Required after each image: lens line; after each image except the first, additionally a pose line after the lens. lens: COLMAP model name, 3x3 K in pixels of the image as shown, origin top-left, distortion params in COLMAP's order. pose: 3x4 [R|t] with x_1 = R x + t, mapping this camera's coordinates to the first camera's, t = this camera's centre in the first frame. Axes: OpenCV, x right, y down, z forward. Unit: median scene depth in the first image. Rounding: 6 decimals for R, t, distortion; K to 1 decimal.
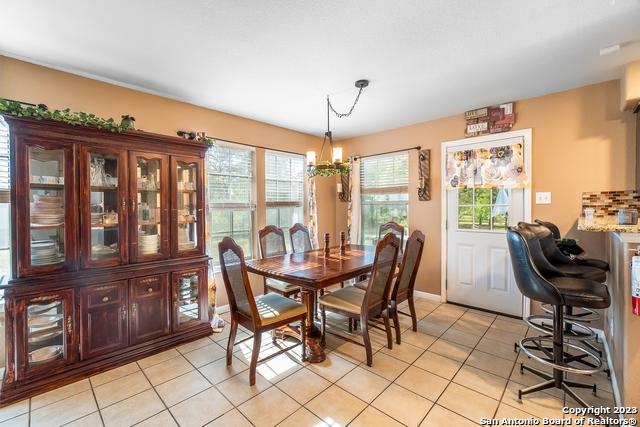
lens RADIAL K [[271.8, 0, 317.6], [0, 271.8, 212.4], [0, 0, 1]] dist [-0.006784, 0.000543]
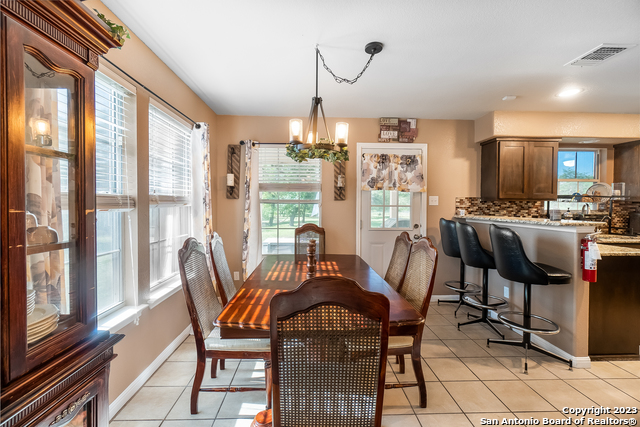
lens RADIAL K [[271.8, 0, 320.3], [0, 271.8, 212.3], [0, 0, 1]] dist [-0.006784, 0.000543]
pose [[0.695367, -0.005545, 0.718633, -0.419124], [0.005150, 0.999983, 0.002732, -0.005591], [-0.718636, 0.001801, 0.695384, 0.474304]]
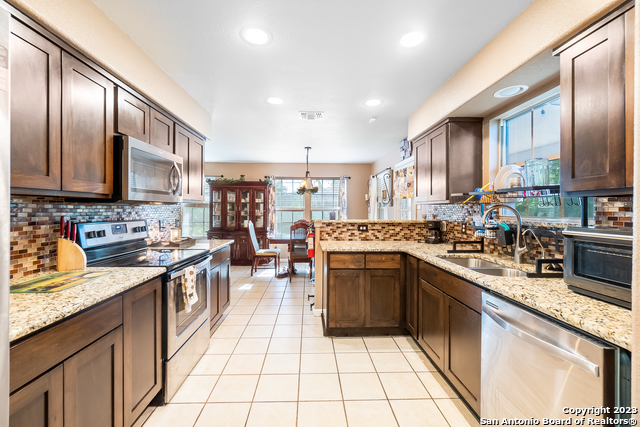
lens RADIAL K [[271.8, 0, 318.9], [0, 271.8, 213.3], [0, 0, 1]] dist [-0.006784, 0.000543]
pose [[0.720681, 0.013359, -0.693139, 1.344241], [-0.023338, 0.999715, -0.004998, 0.011845], [0.692874, 0.019778, 0.720787, -0.317930]]
